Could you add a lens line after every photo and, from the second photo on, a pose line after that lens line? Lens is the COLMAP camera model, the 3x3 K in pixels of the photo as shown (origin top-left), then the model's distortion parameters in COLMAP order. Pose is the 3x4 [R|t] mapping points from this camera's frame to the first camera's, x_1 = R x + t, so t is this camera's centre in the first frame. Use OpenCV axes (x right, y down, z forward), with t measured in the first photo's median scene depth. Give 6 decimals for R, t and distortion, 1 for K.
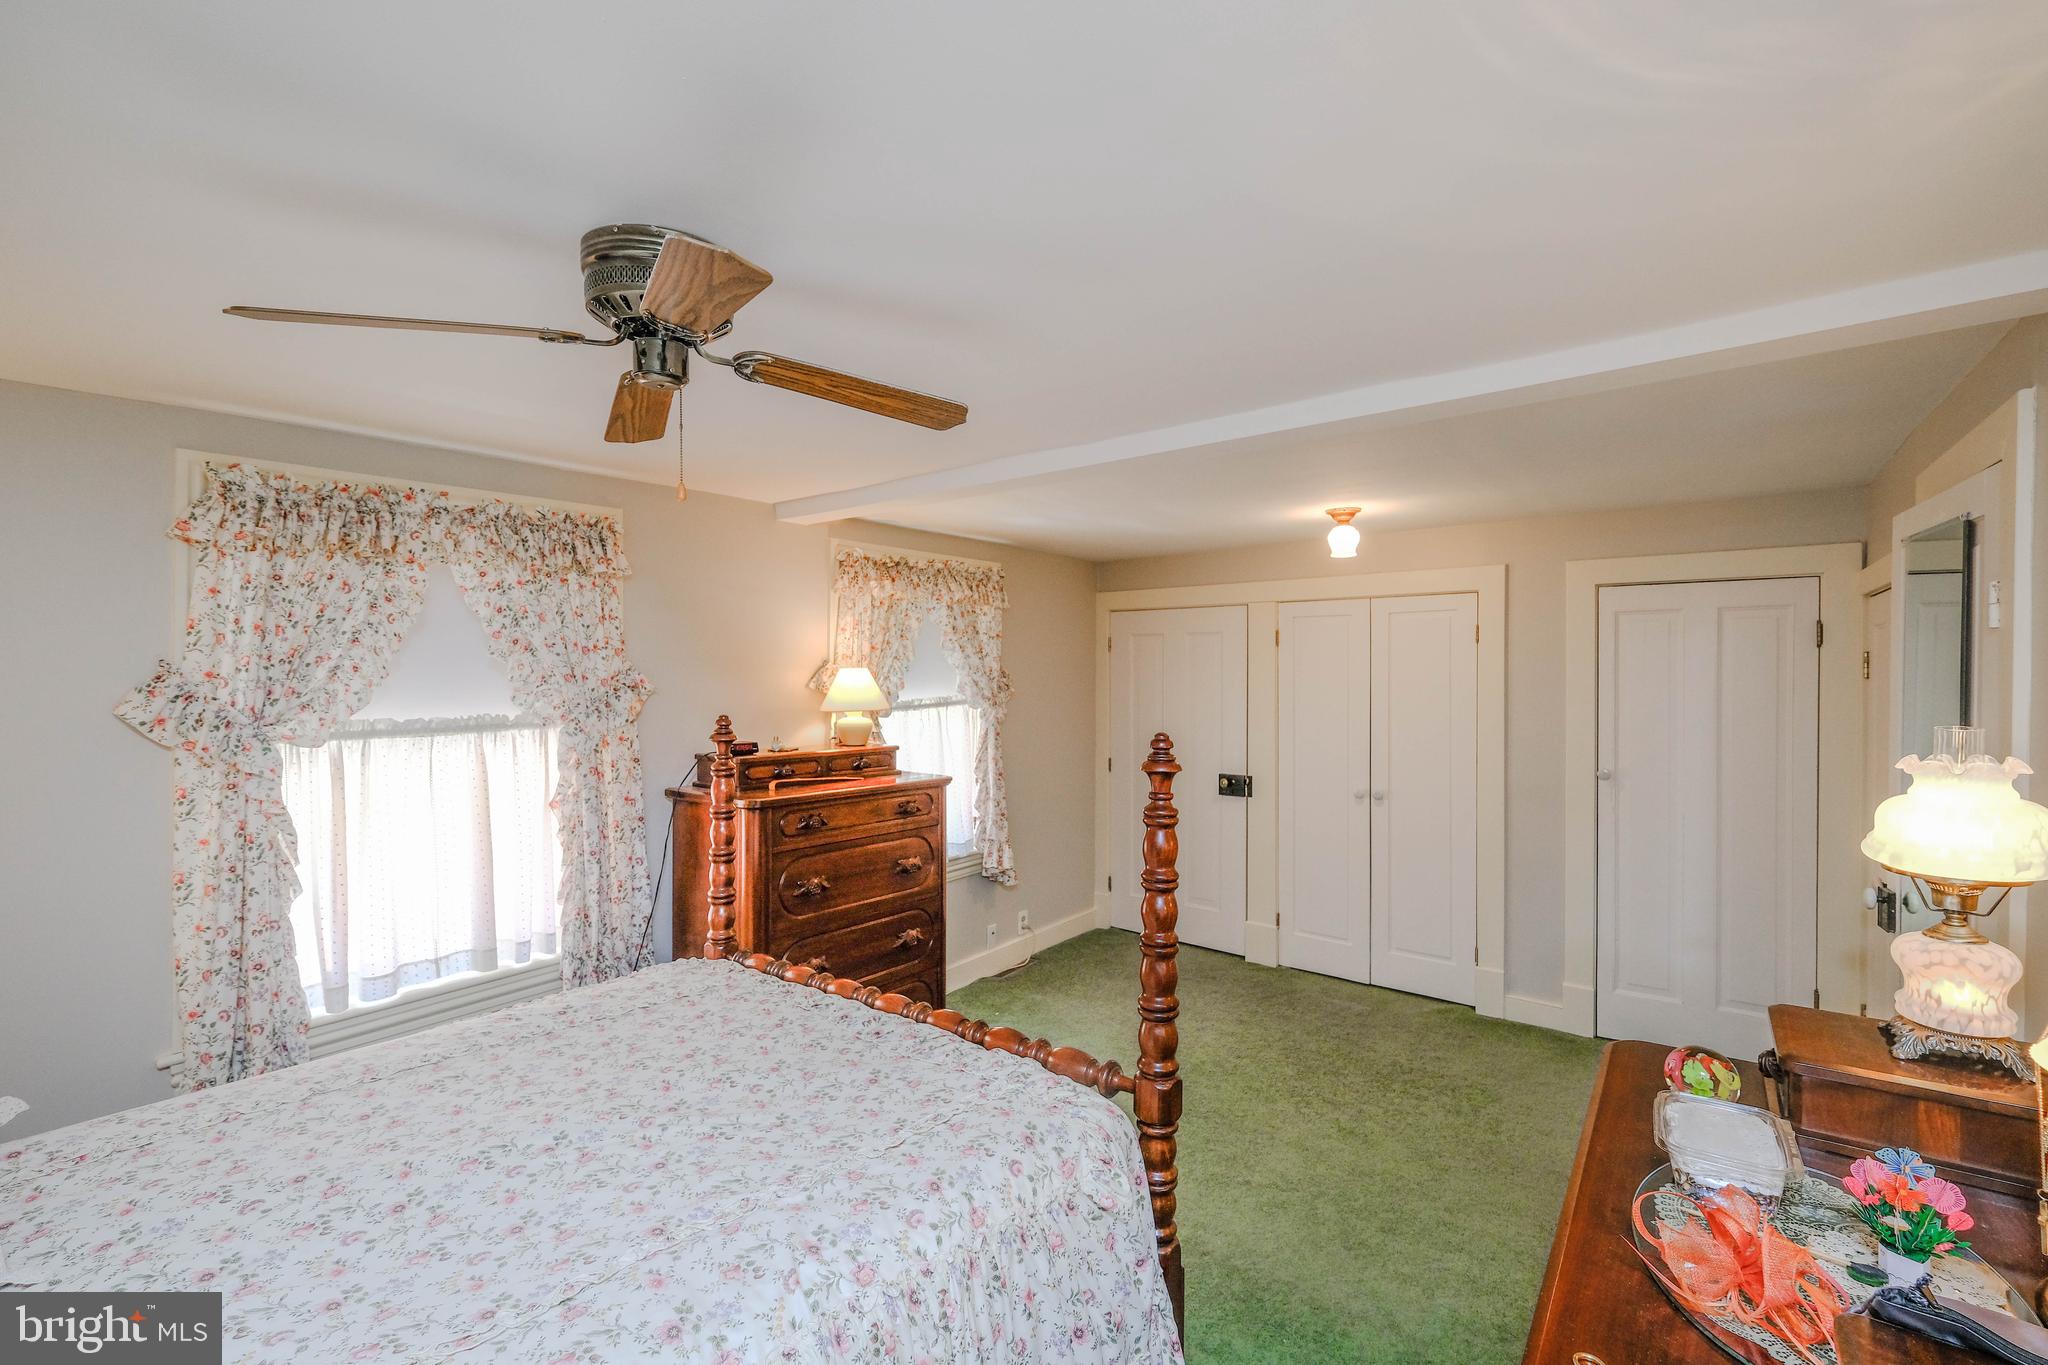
lens RADIAL K [[887.2, 0, 1035.4], [0, 887.2, 667.4], [0, 0, 1]] dist [0.013271, 0.000048]
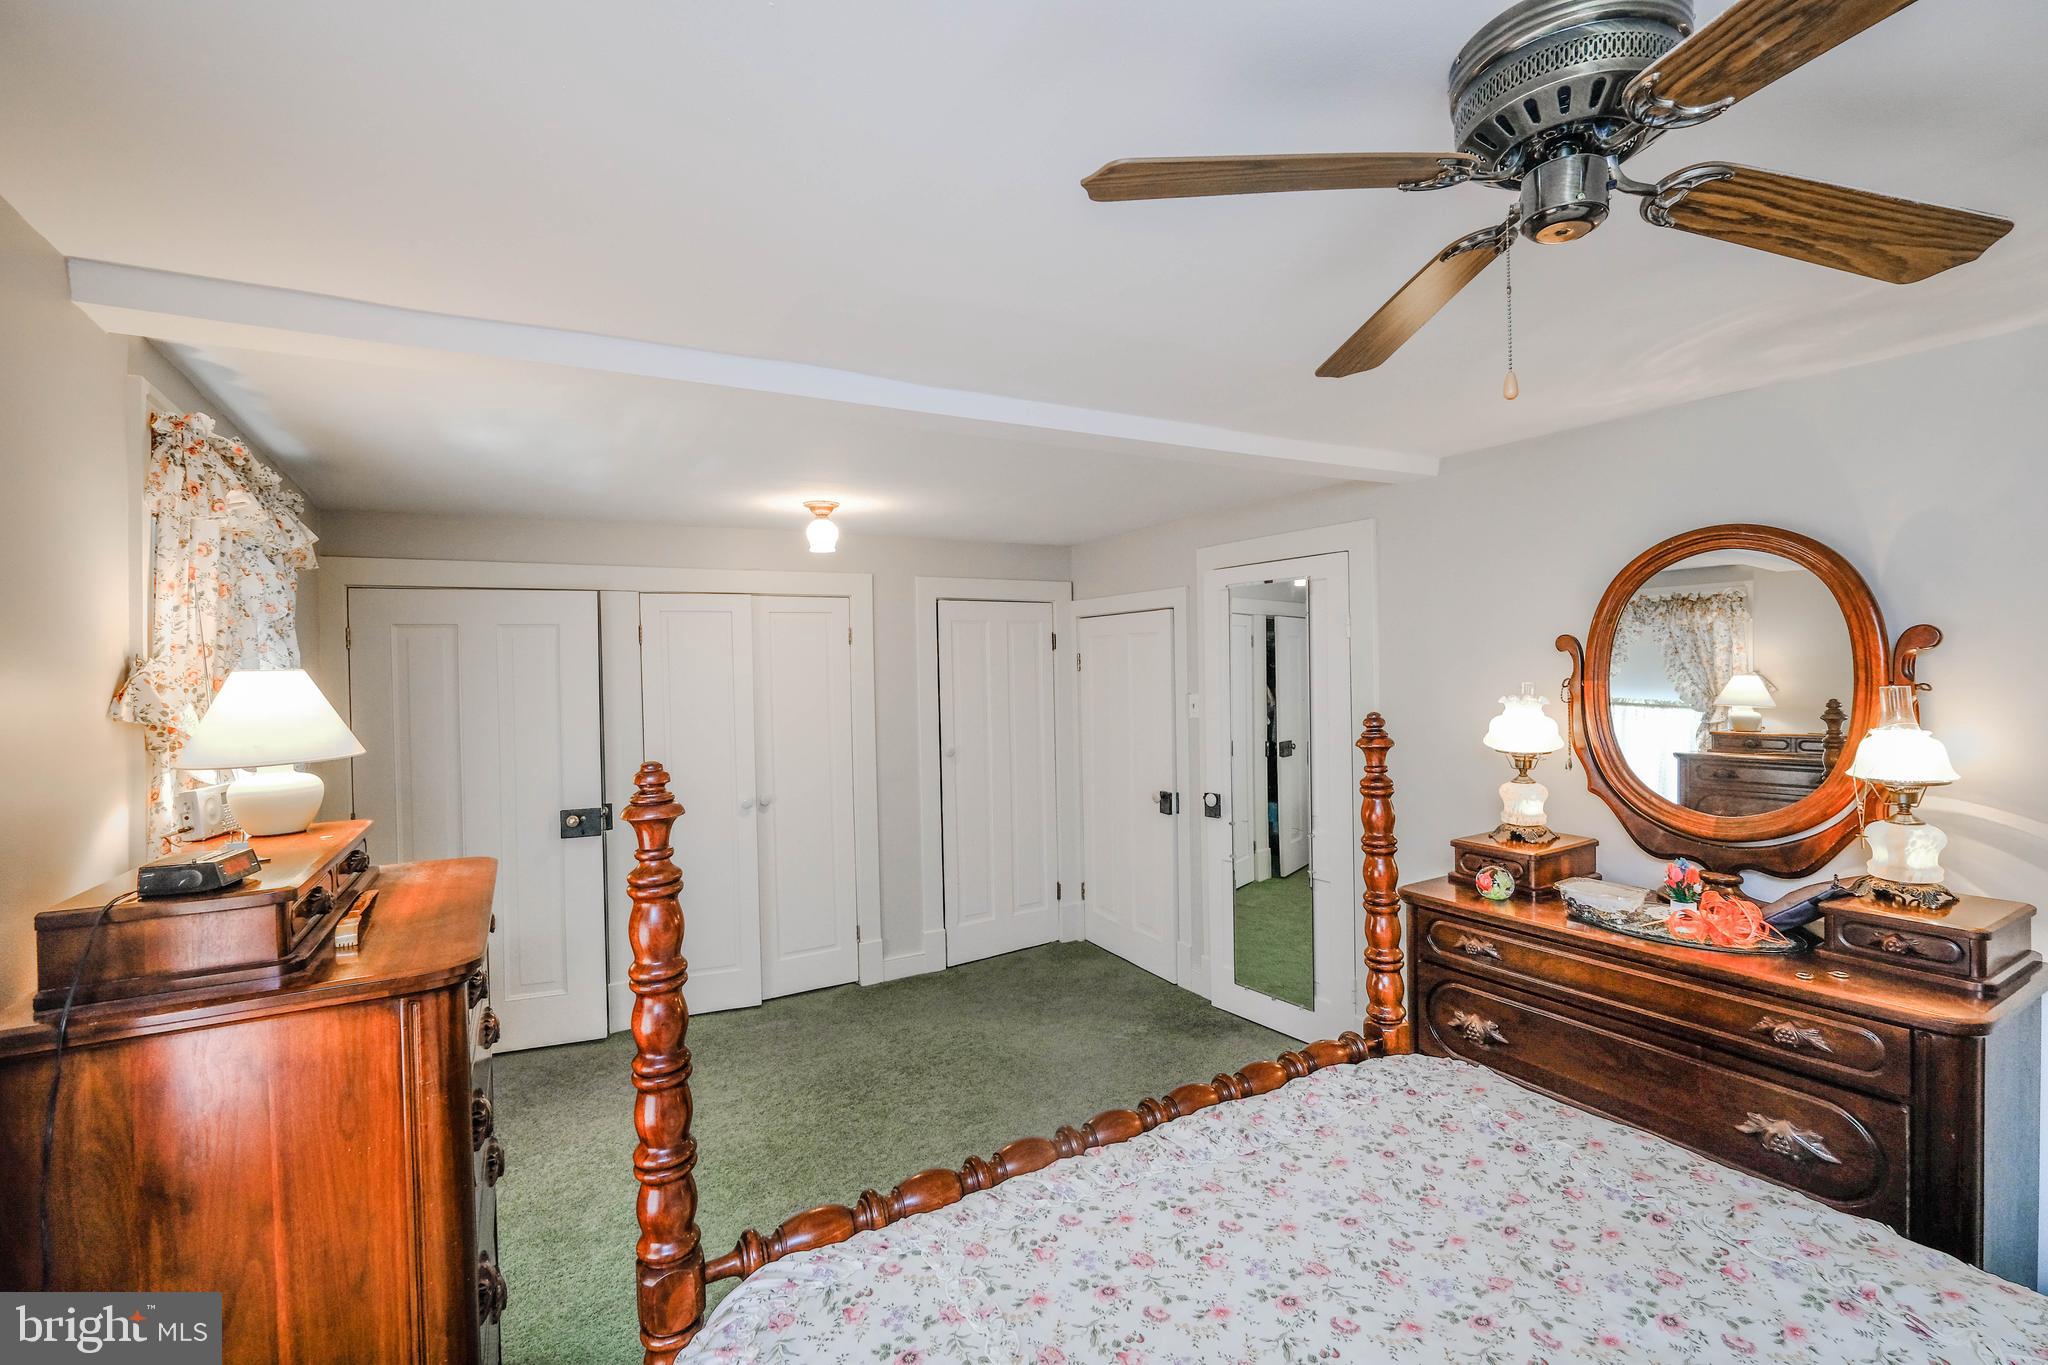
lens RADIAL K [[892.3, 0, 1028.0], [0, 892.3, 693.3], [0, 0, 1]] dist [0.005028, -0.000423]
pose [[0.394338, -0.033347, 0.918360, -0.488695], [0.019763, 0.999418, 0.027804, 0.005994], [-0.918753, 0.007185, 0.394768, 0.455491]]
